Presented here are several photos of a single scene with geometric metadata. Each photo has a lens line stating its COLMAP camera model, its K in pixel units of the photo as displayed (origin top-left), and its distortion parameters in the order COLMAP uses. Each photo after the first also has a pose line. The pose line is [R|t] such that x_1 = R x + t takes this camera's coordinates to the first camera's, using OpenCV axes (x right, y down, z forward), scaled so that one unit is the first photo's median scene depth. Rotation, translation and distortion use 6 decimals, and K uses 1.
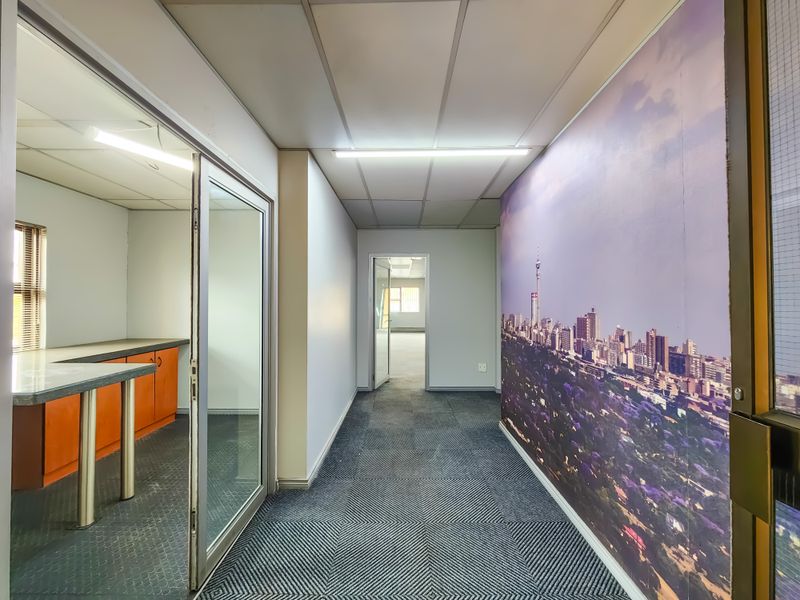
lens RADIAL K [[329.8, 0, 400.7], [0, 329.8, 299.3], [0, 0, 1]] dist [0.000089, -0.000098]
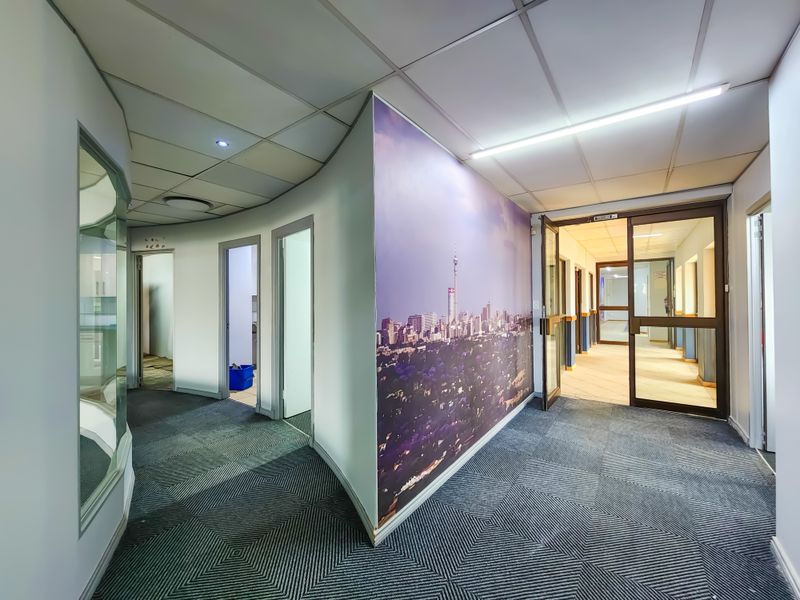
lens RADIAL K [[329.8, 0, 400.6], [0, 329.8, 297.3], [0, 0, 1]] dist [0.000089, -0.000098]
pose [[-0.811661, 0.010154, 0.584041, -0.042839], [0.001447, 0.999881, -0.015373, 0.024467], [-0.584127, -0.011633, -0.811579, 2.031534]]
